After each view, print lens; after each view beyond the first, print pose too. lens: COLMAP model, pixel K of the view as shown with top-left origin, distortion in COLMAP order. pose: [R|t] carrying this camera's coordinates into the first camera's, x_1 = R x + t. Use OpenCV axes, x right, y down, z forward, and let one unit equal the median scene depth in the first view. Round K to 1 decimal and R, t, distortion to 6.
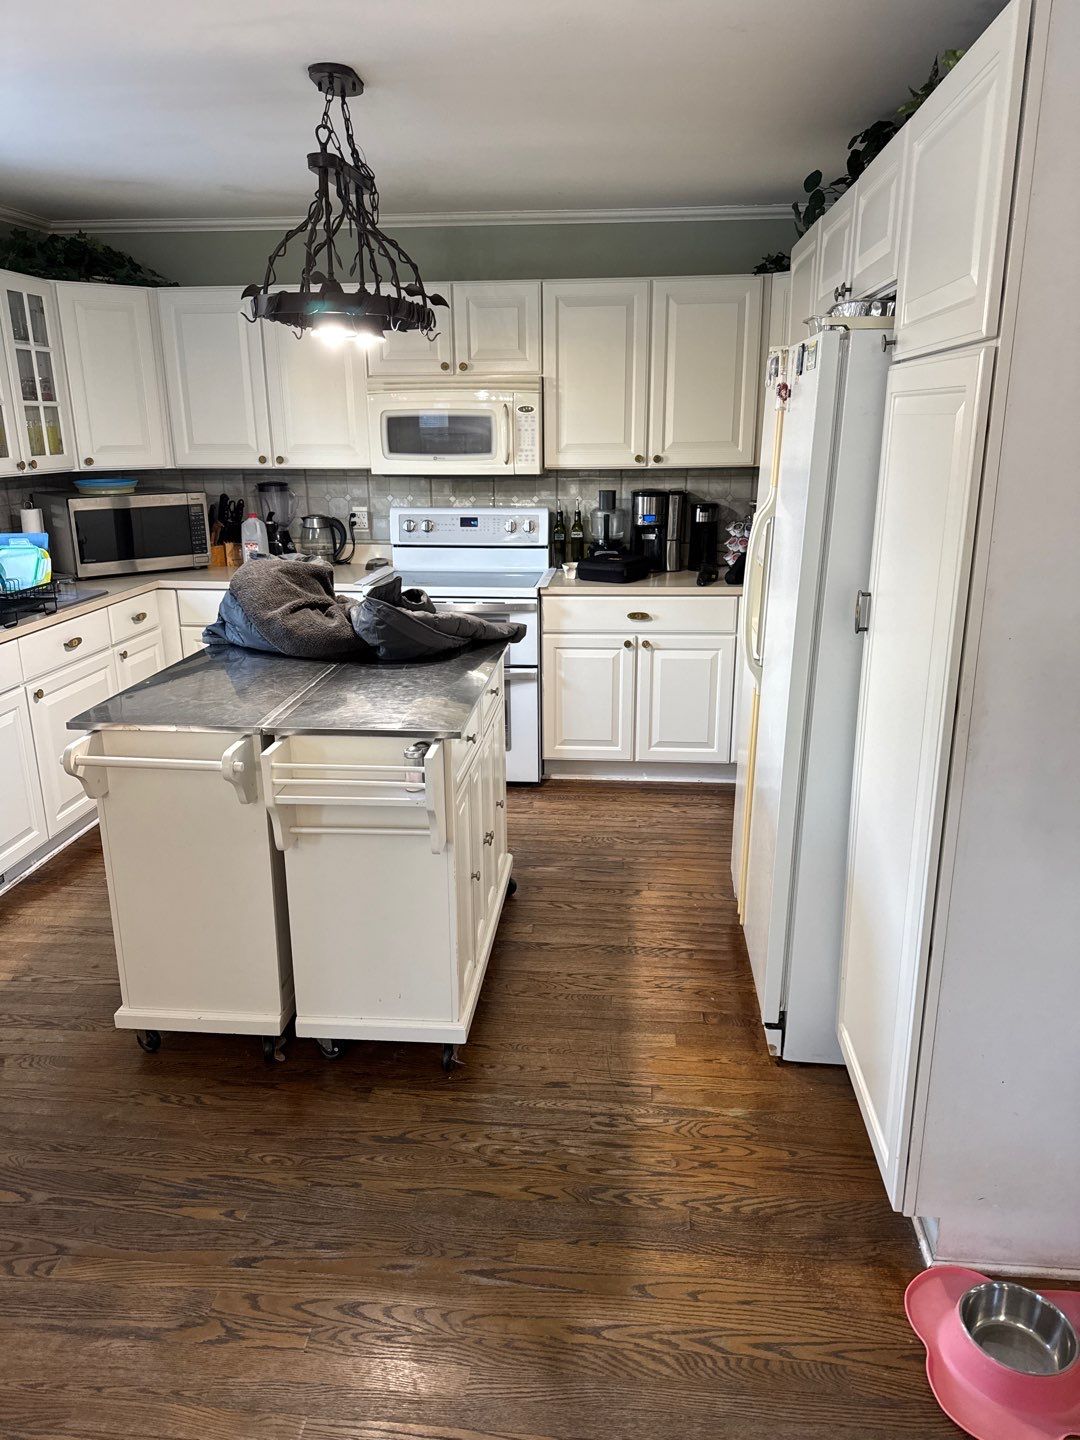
lens RADIAL K [[992.4, 0, 538.7], [0, 992.4, 731.8], [0, 0, 1]] dist [0.115611, -0.216803]
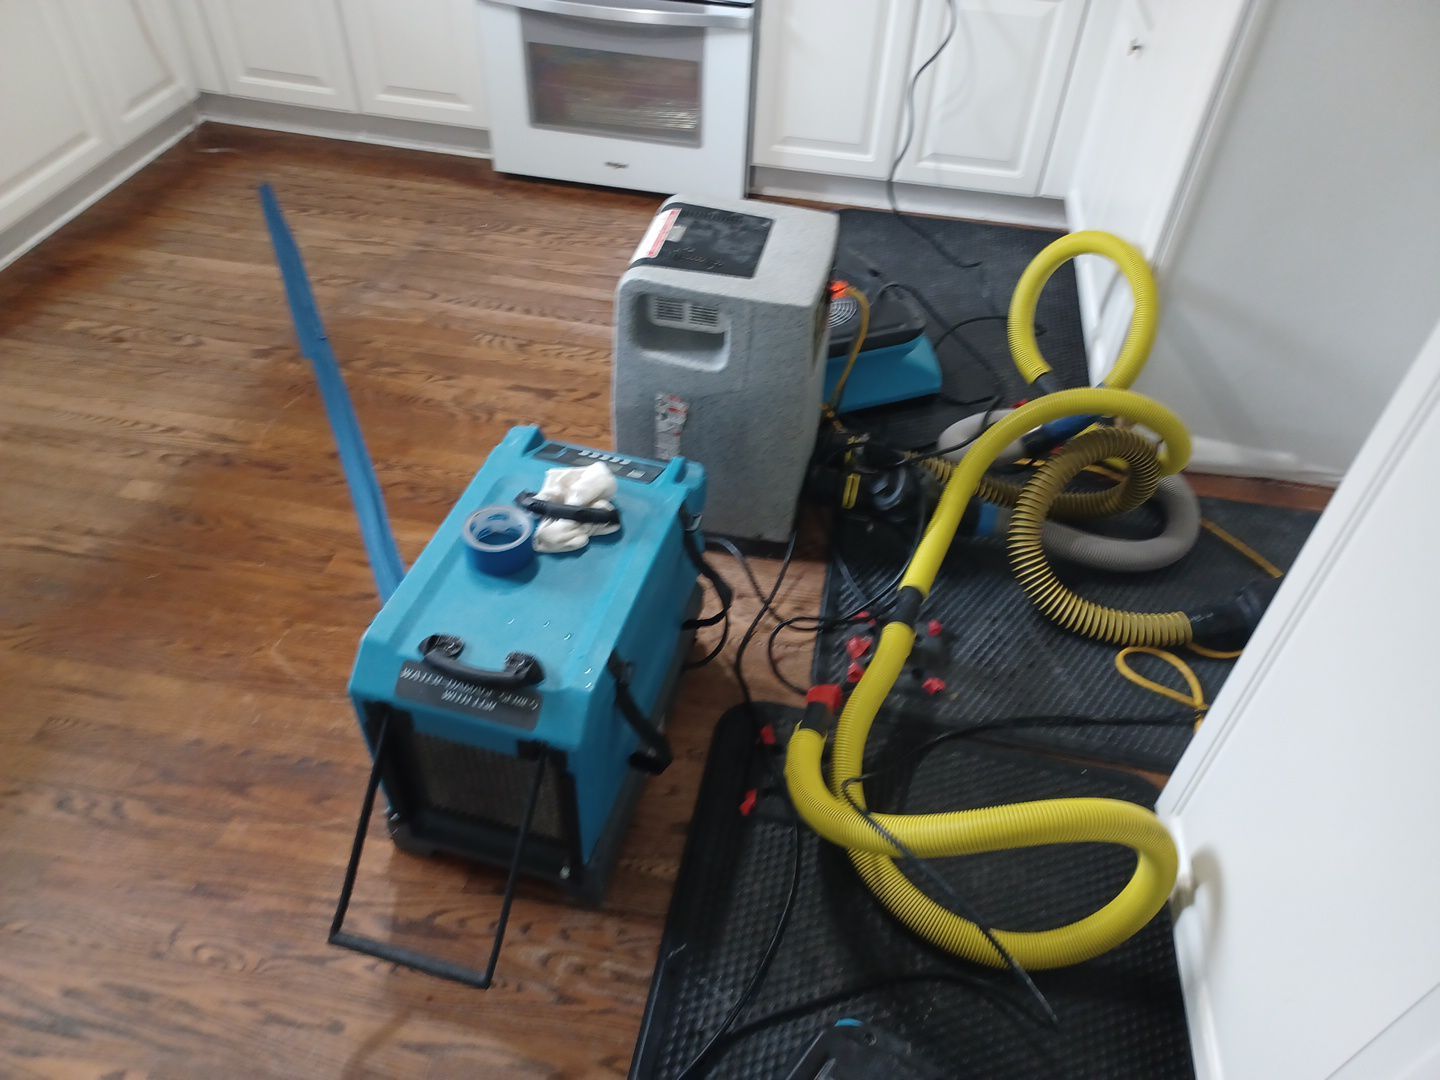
lens RADIAL K [[1054.9, 0, 721.7], [0, 1054.9, 545.5], [0, 0, 1]] dist [0.055252, -0.001343]
pose [[0.995939, 0.088817, -0.014722, 0.035498], [-0.072820, 0.890878, 0.448368, -0.119320], [0.052938, -0.445475, 0.893728, 0.531617]]
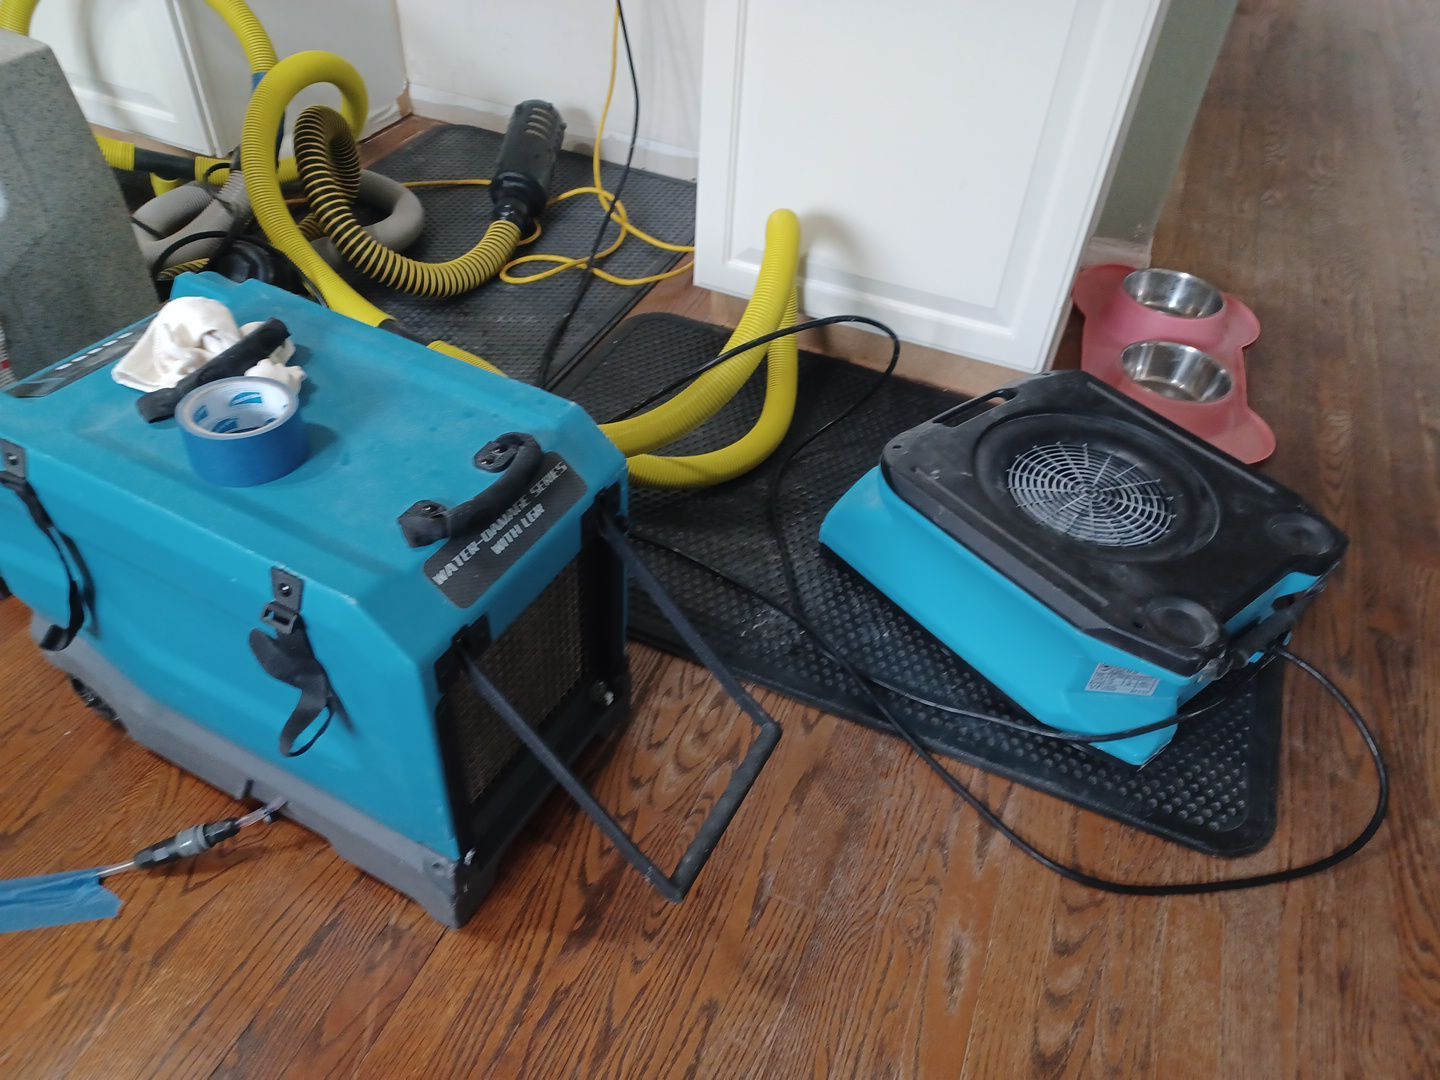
lens RADIAL K [[1054.9, 0, 721.7], [0, 1054.9, 545.5], [0, 0, 1]] dist [0.055252, -0.001343]
pose [[0.287448, -0.627395, 0.723705, -0.374873], [0.220934, 0.778650, 0.587275, 0.014320], [-0.931967, -0.008920, 0.362434, 0.789312]]
